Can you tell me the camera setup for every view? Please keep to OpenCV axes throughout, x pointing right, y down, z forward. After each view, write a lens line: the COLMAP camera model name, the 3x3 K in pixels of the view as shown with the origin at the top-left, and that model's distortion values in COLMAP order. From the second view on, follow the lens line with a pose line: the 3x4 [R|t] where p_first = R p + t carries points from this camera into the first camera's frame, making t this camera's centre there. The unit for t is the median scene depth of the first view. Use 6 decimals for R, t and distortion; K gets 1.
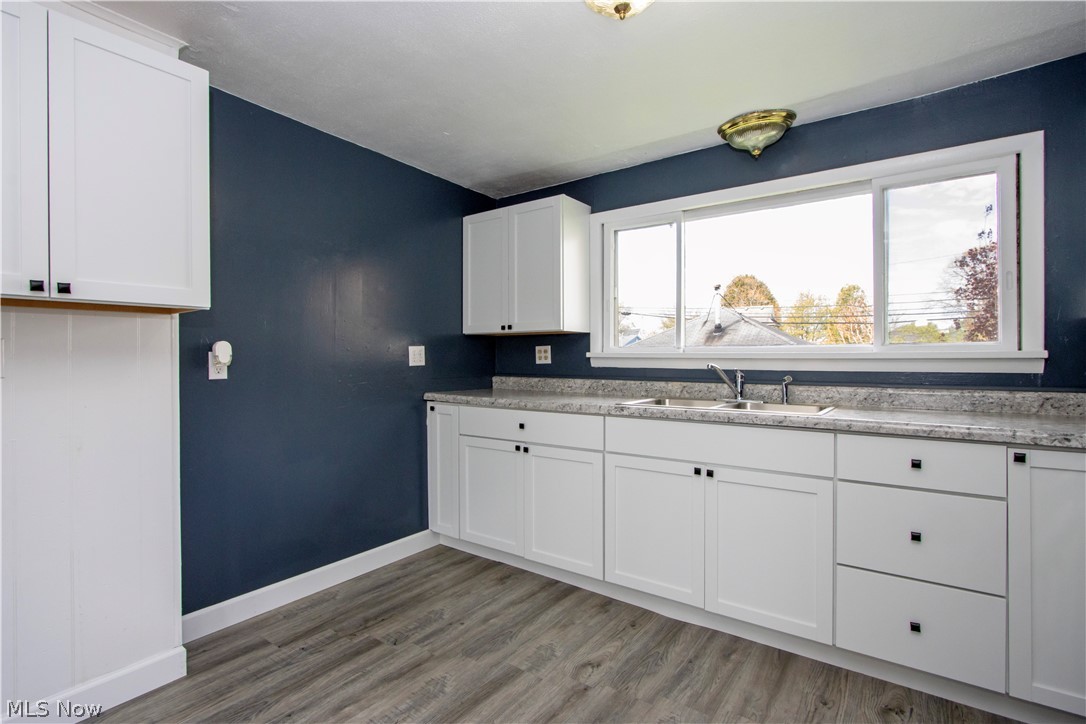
lens RADIAL K [[515.2, 0, 540.0], [0, 515.2, 359.8], [0, 0, 1]] dist [-0.008794, 0.000982]
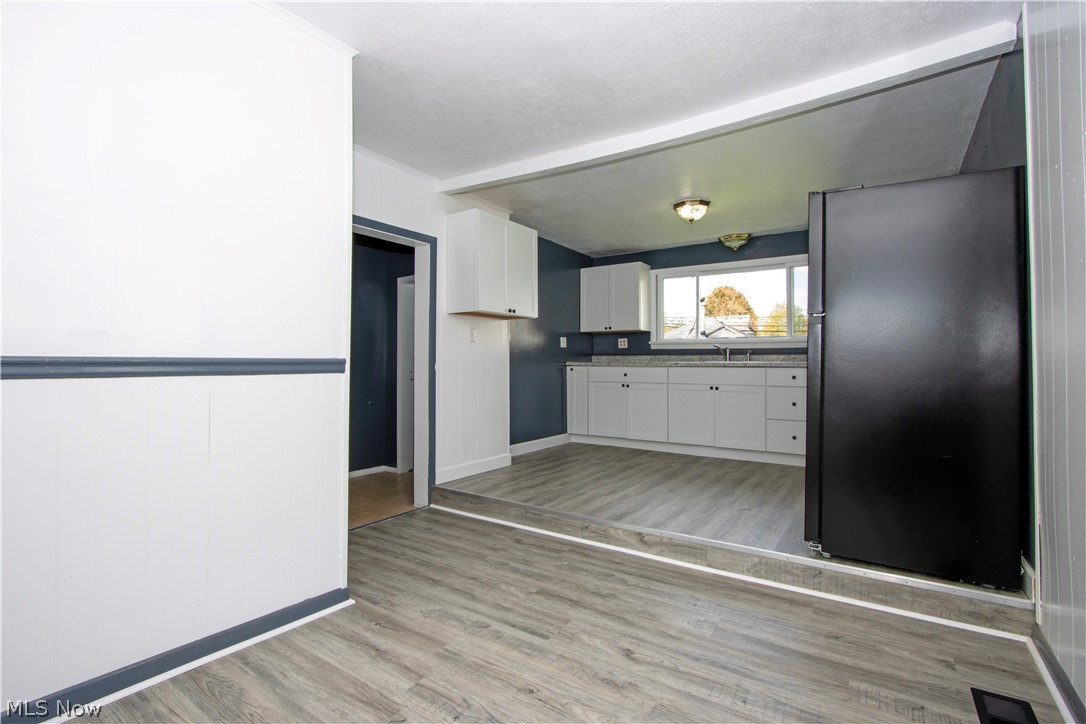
lens RADIAL K [[515.2, 0, 540.1], [0, 515.2, 356.4], [0, 0, 1]] dist [-0.008794, 0.000982]
pose [[0.999353, 0.006140, 0.035436, -0.412015], [-0.005408, 0.999771, -0.020718, 0.089655], [-0.035555, 0.020513, 0.999157, -0.975862]]
